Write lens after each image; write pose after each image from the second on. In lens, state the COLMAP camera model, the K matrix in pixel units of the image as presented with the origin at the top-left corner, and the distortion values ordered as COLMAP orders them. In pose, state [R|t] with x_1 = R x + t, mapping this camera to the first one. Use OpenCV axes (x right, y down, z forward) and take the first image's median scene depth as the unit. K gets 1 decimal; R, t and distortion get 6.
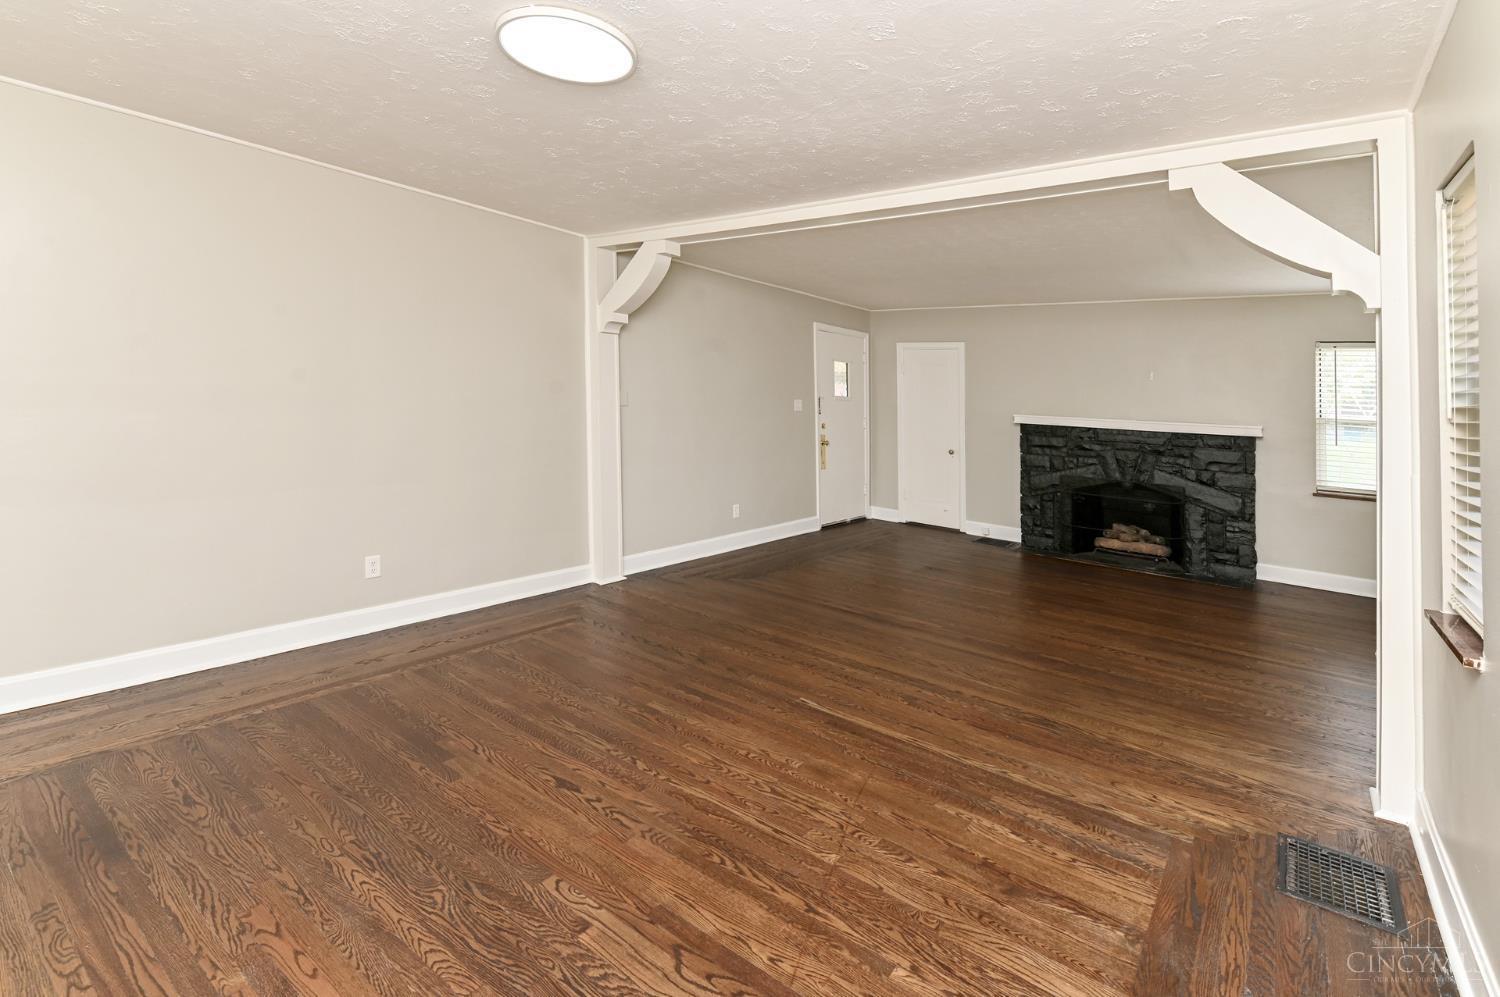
lens RADIAL K [[701.4, 0, 742.9], [0, 701.4, 435.5], [0, 0, 1]] dist [0.001723, -0.000793]
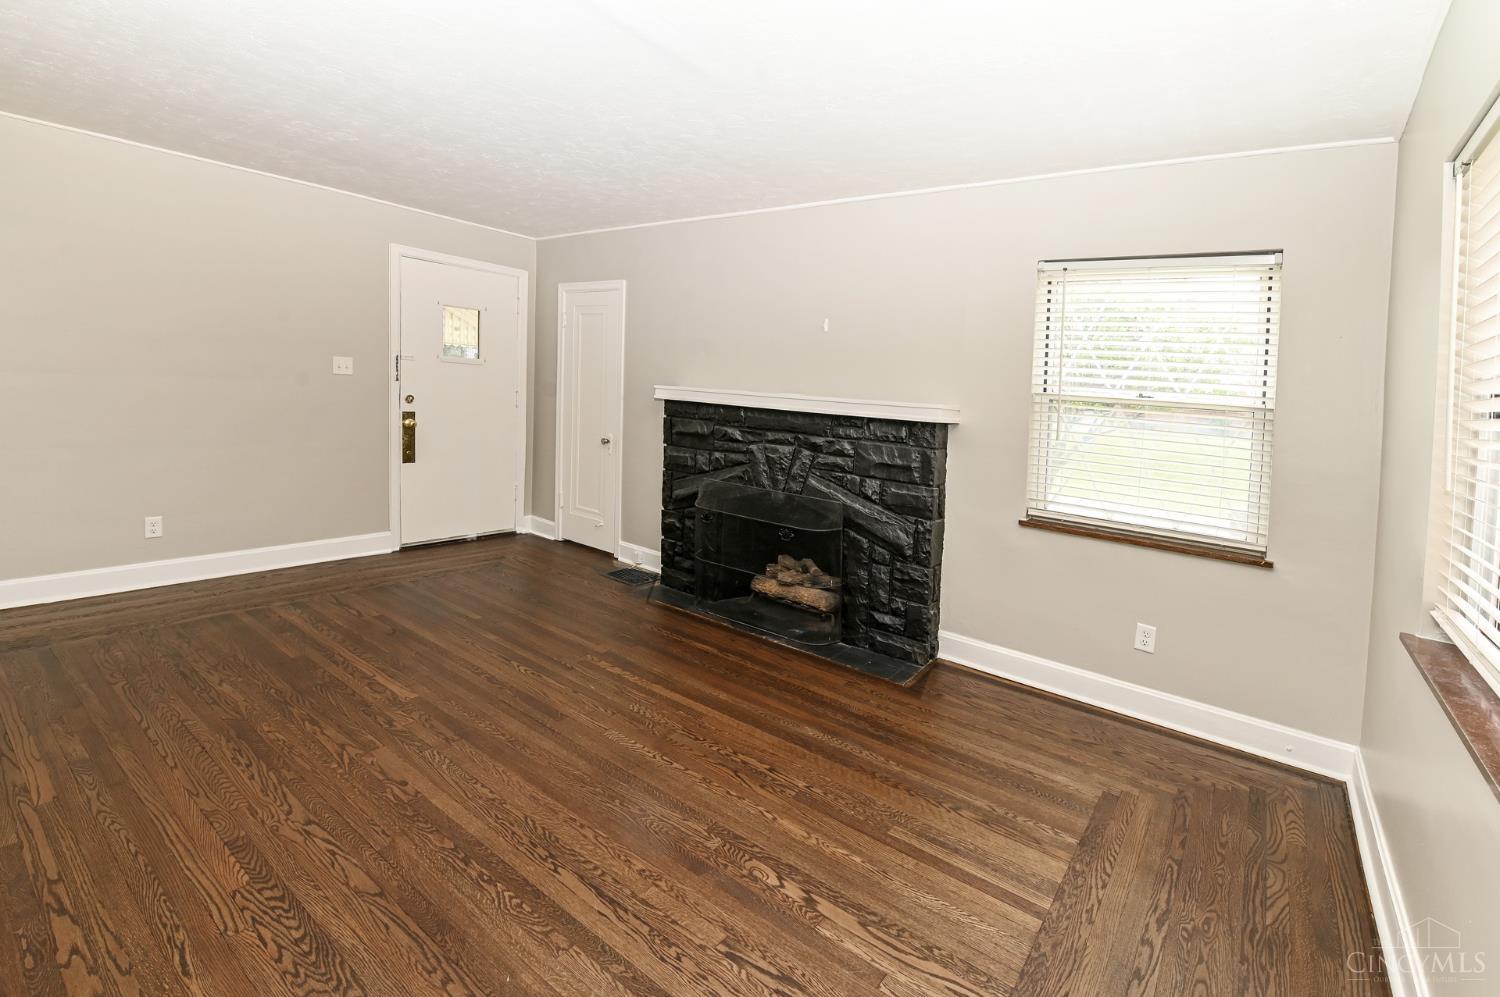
lens RADIAL K [[714.2, 0, 766.6], [0, 714.2, 455.8], [0, 0, 1]] dist [-0.010325, -0.005042]
pose [[0.999801, 0.019035, -0.005890, 0.509373], [-0.018776, 0.998967, 0.041391, 0.006701], [0.006672, -0.041273, 0.999126, 0.339096]]
